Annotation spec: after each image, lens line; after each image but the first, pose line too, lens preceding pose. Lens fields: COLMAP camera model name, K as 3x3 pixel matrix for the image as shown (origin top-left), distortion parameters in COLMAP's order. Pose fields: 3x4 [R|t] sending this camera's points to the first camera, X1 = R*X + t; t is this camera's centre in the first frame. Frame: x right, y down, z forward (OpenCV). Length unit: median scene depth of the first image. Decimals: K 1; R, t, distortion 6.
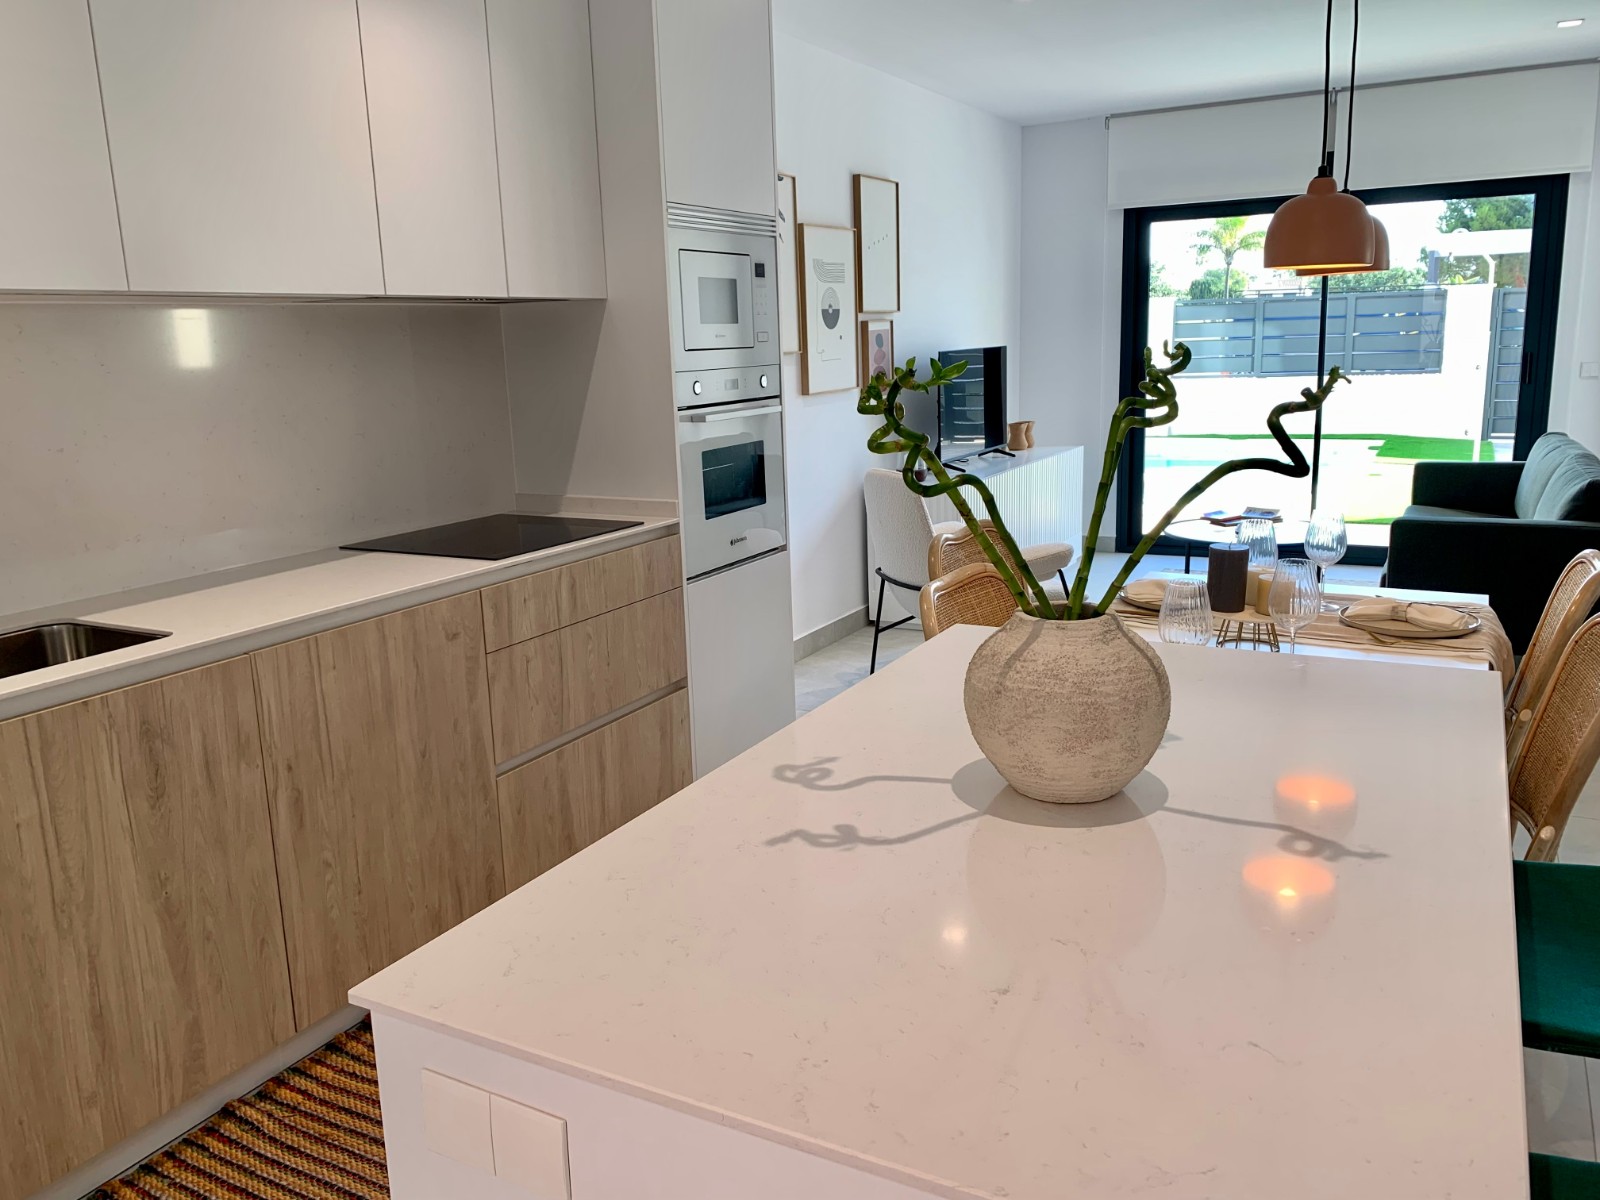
lens RADIAL K [[1229.2, 0, 806.7], [0, 1229.2, 596.9], [0, 0, 1]] dist [0.039488, -0.041774]
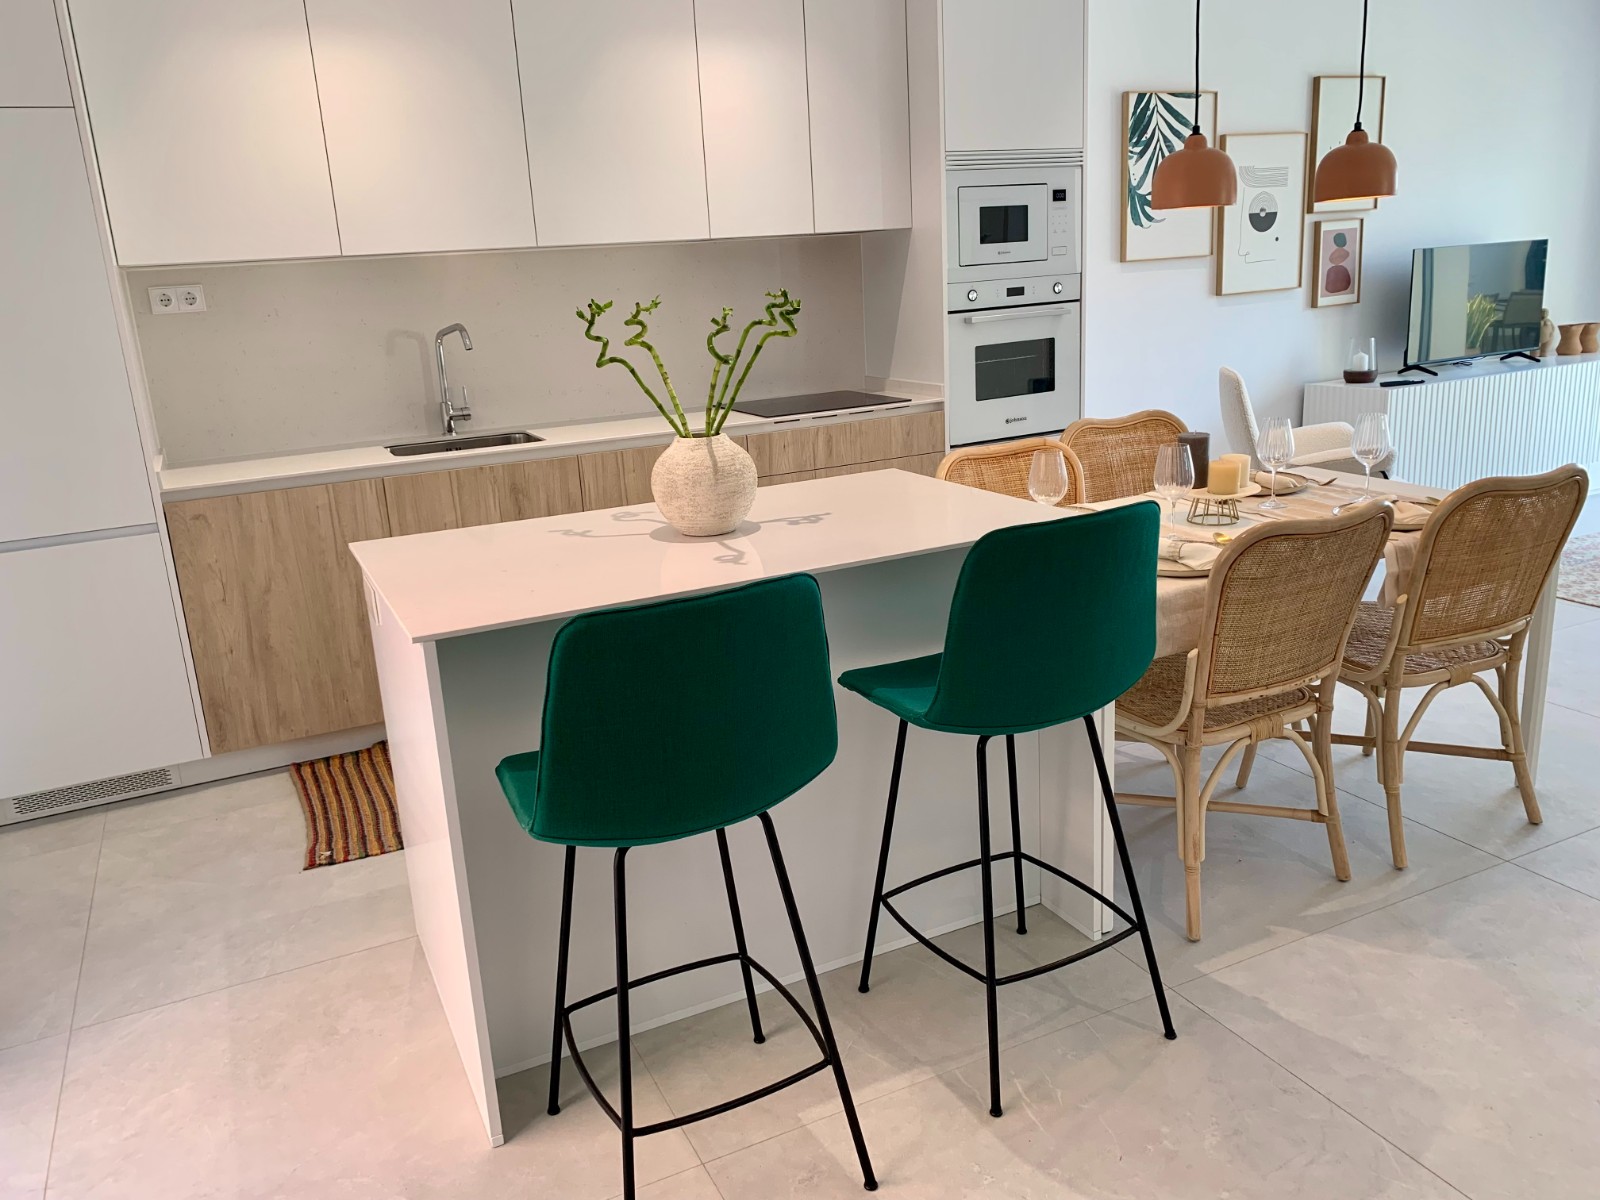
lens RADIAL K [[1229.2, 0, 794.4], [0, 1229.2, 586.8], [0, 0, 1]] dist [0.039488, -0.041774]
pose [[0.808928, 0.138487, -0.571364, 0.499841], [-0.093139, 0.989774, 0.108036, 0.007320], [0.580483, -0.034177, 0.813555, -0.147213]]
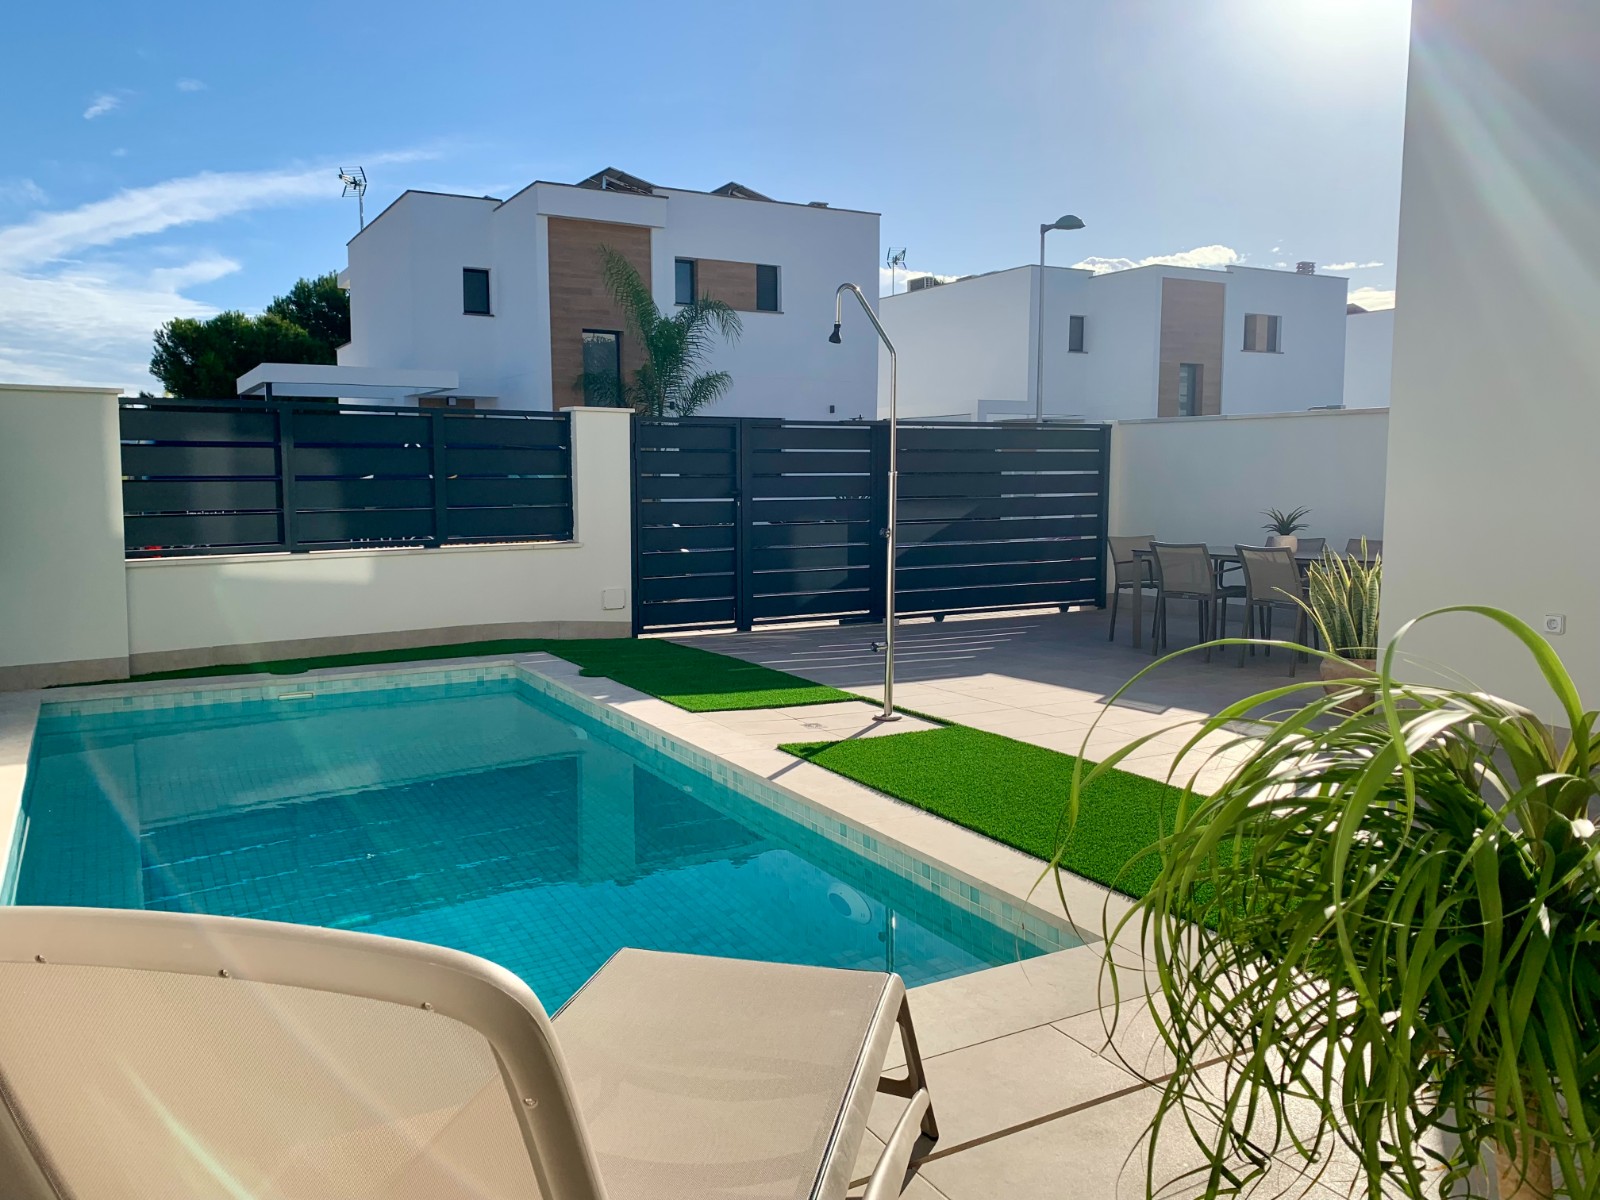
lens RADIAL K [[1229.2, 0, 810.7], [0, 1229.2, 587.8], [0, 0, 1]] dist [0.039488, -0.041774]
pose [[0.547181, -0.047999, 0.835637, 0.180234], [0.157562, 0.986413, -0.046513, -0.427324], [-0.822051, 0.157116, 0.547309, 2.209990]]
